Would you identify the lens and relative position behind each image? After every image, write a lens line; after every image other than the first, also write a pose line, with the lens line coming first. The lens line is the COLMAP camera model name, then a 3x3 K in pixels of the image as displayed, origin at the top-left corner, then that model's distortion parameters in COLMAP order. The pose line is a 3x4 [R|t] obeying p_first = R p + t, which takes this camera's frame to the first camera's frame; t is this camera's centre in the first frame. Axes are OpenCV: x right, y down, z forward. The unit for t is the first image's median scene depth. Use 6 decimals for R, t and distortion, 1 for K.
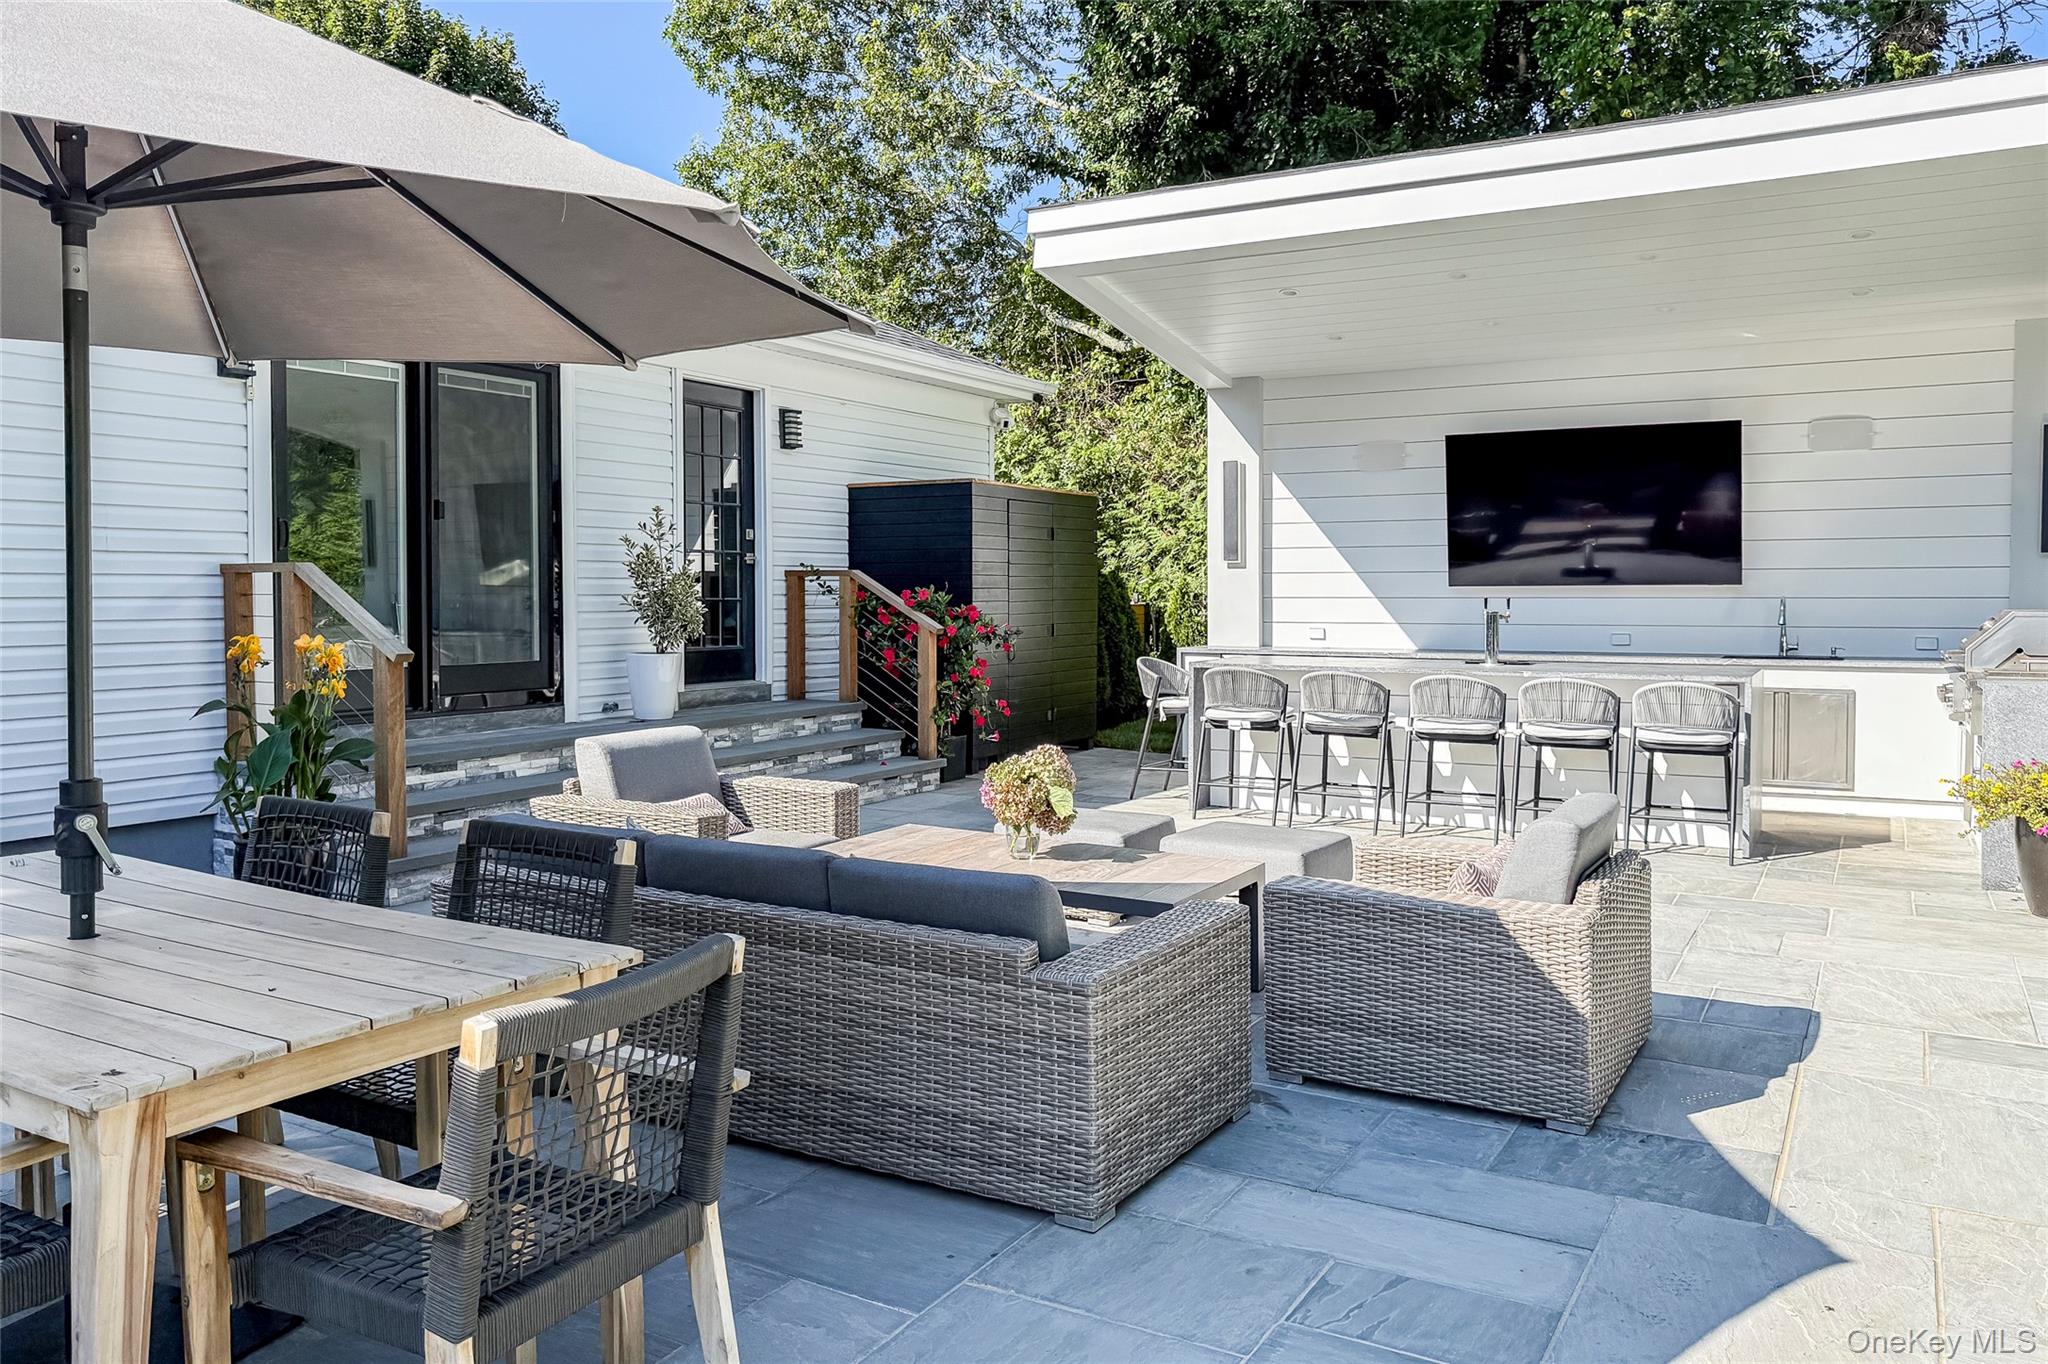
lens RADIAL K [[1532.7, 0, 990.3], [0, 1532.7, 646.0], [0, 0, 1]] dist [0.013651, -0.008440]
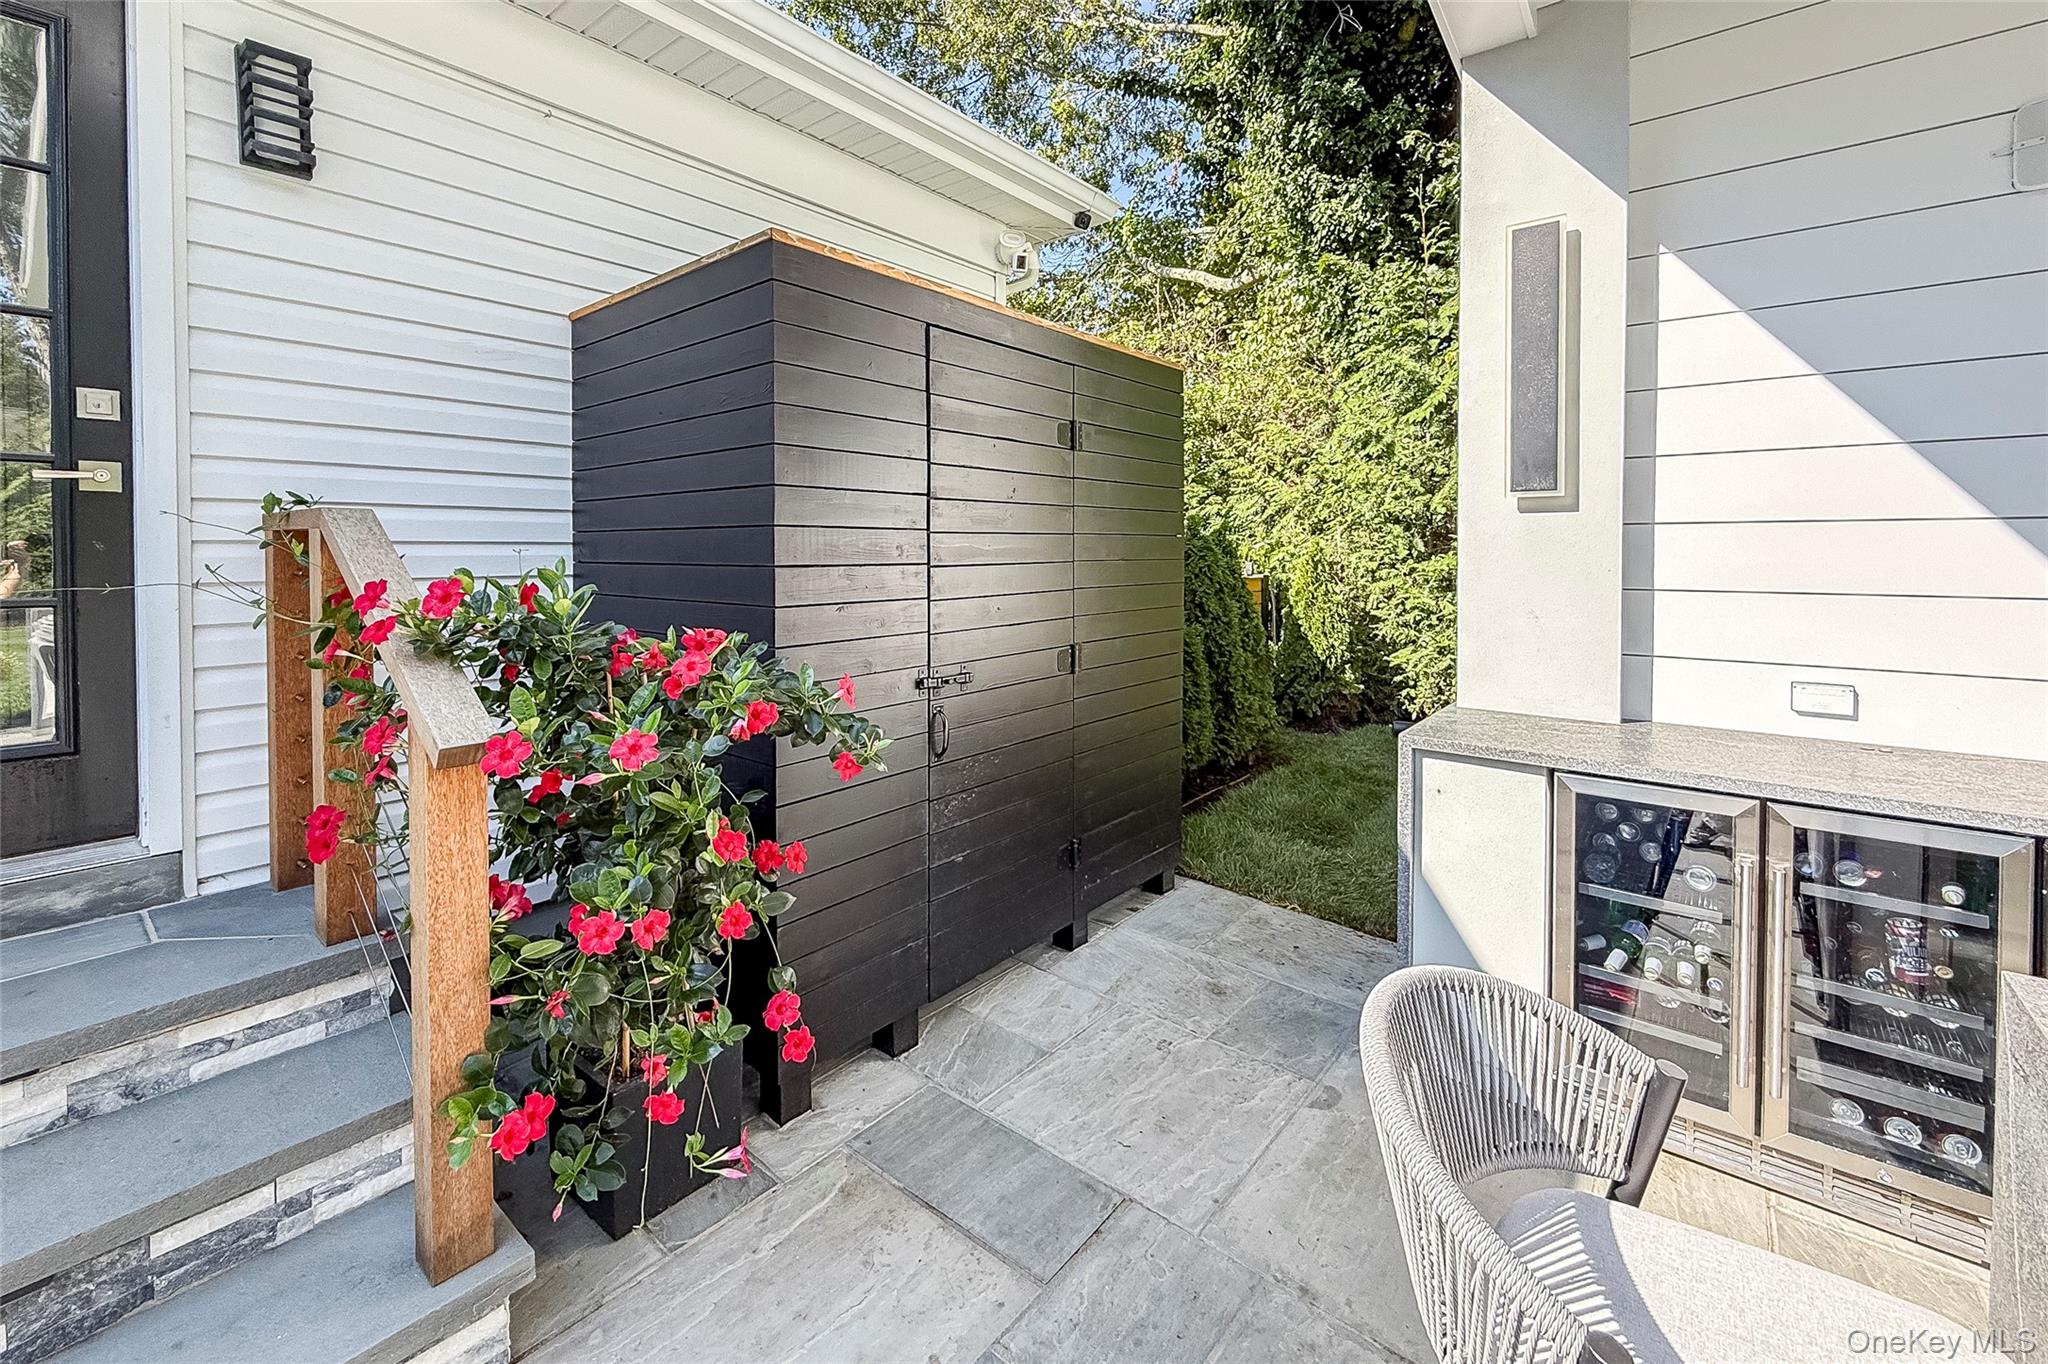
lens RADIAL K [[863.5, 0, 1025.5], [0, 863.5, 567.3], [0, 0, 1]] dist [-0.004653, 0.000314]
pose [[0.990029, 0.004344, -0.140798, 0.068091], [-0.006760, 0.999838, -0.016684, -0.035324], [0.140702, 0.017470, 0.989898, 0.836399]]
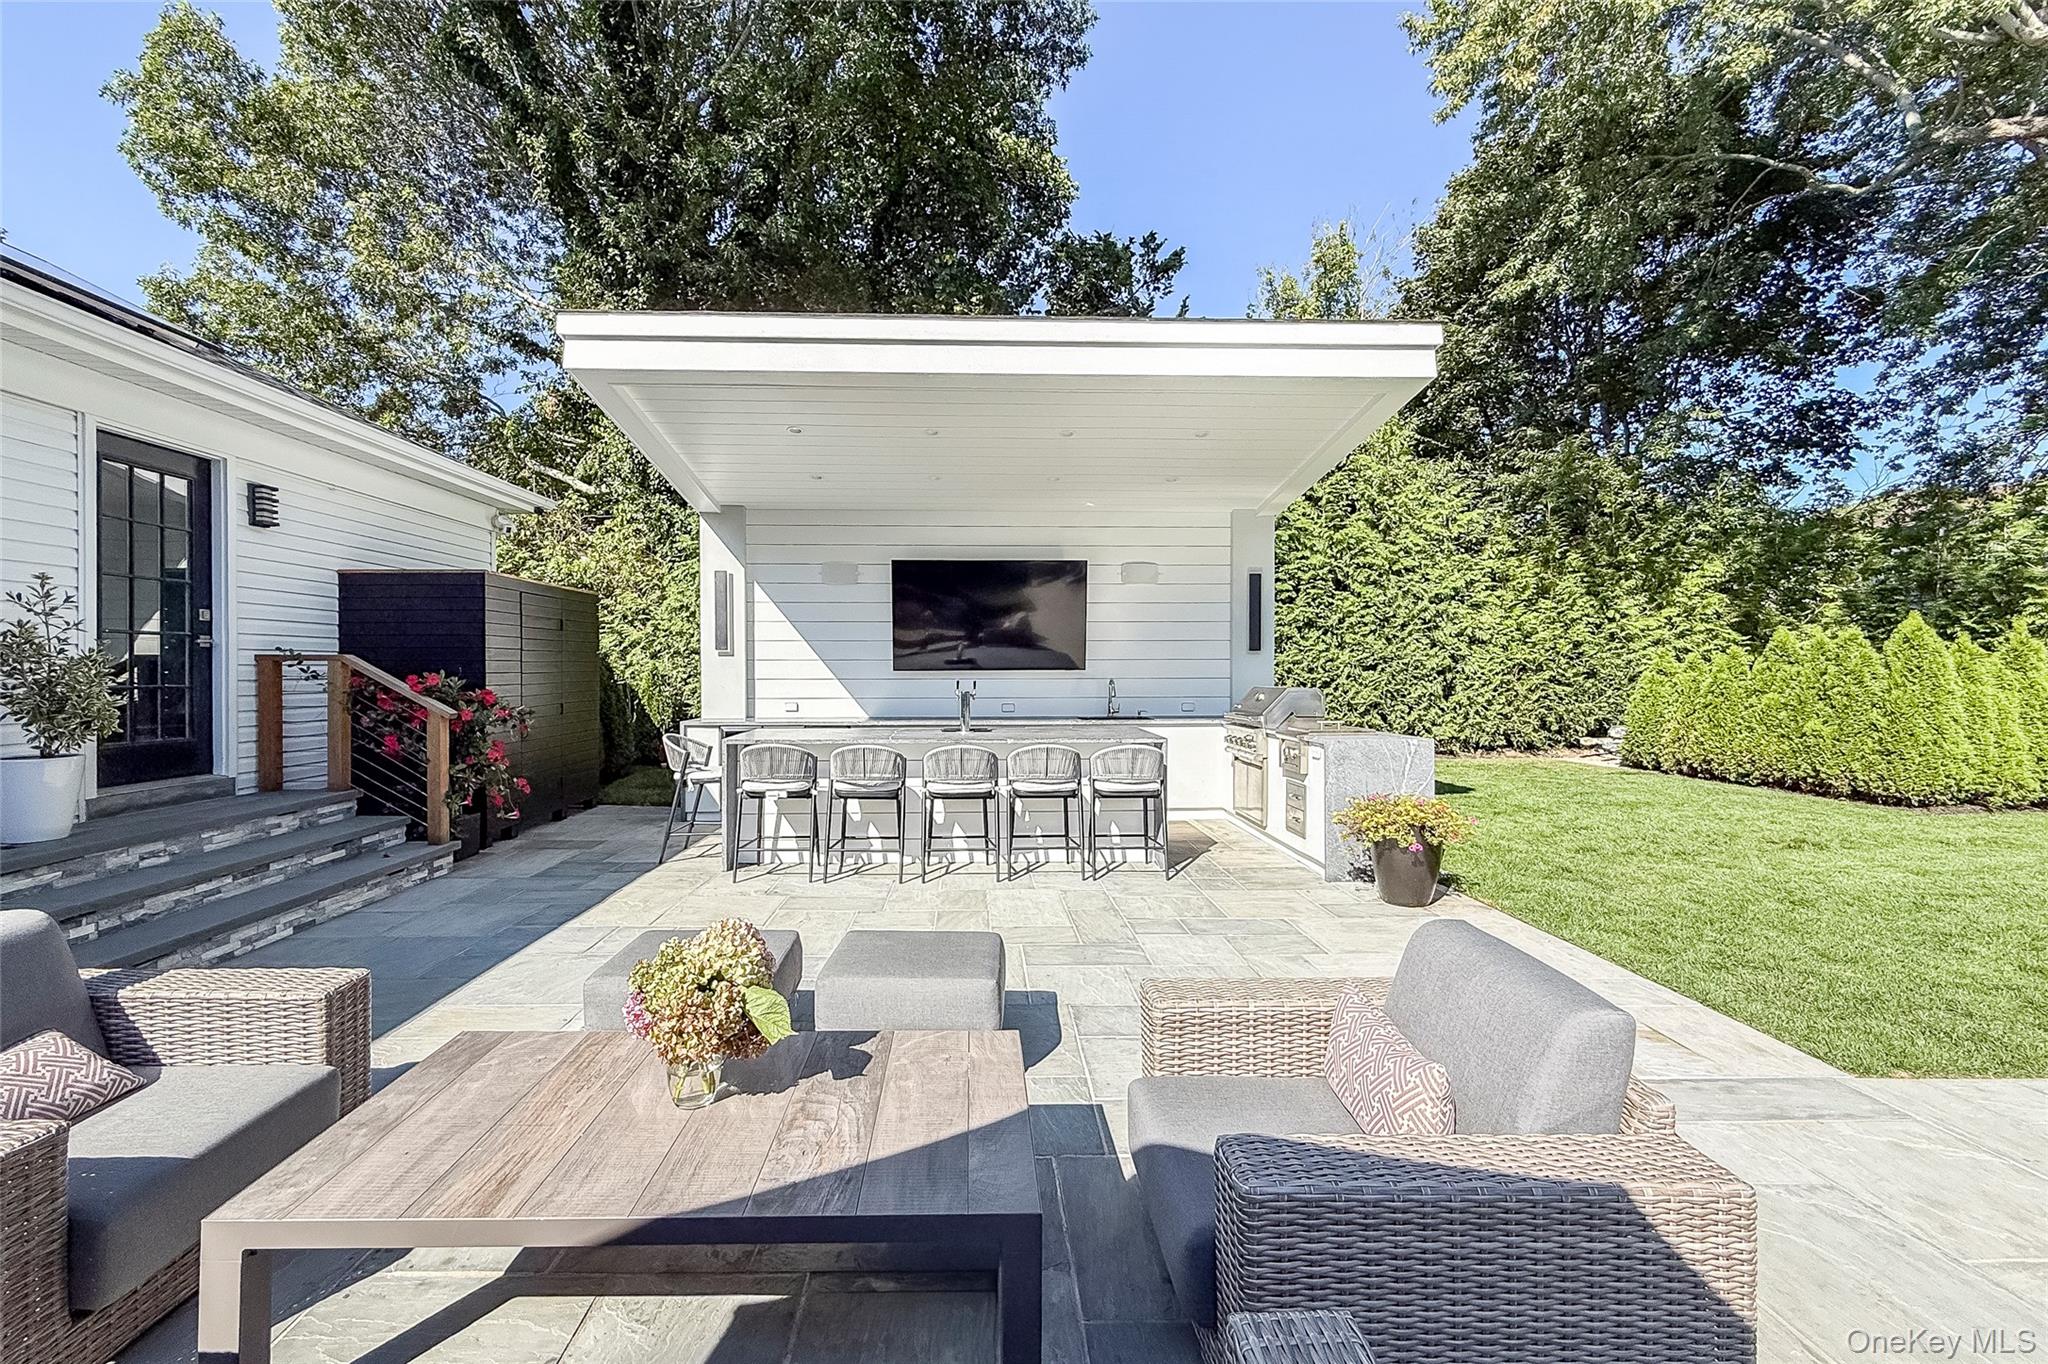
lens RADIAL K [[863.5, 0, 1002.9], [0, 863.5, 674.2], [0, 0, 1]] dist [-0.004653, 0.000314]
pose [[0.842133, -0.002905, 0.539262, -0.032172], [0.019640, 0.999487, -0.025288, -0.014969], [-0.538912, 0.031887, 0.841758, 0.307201]]
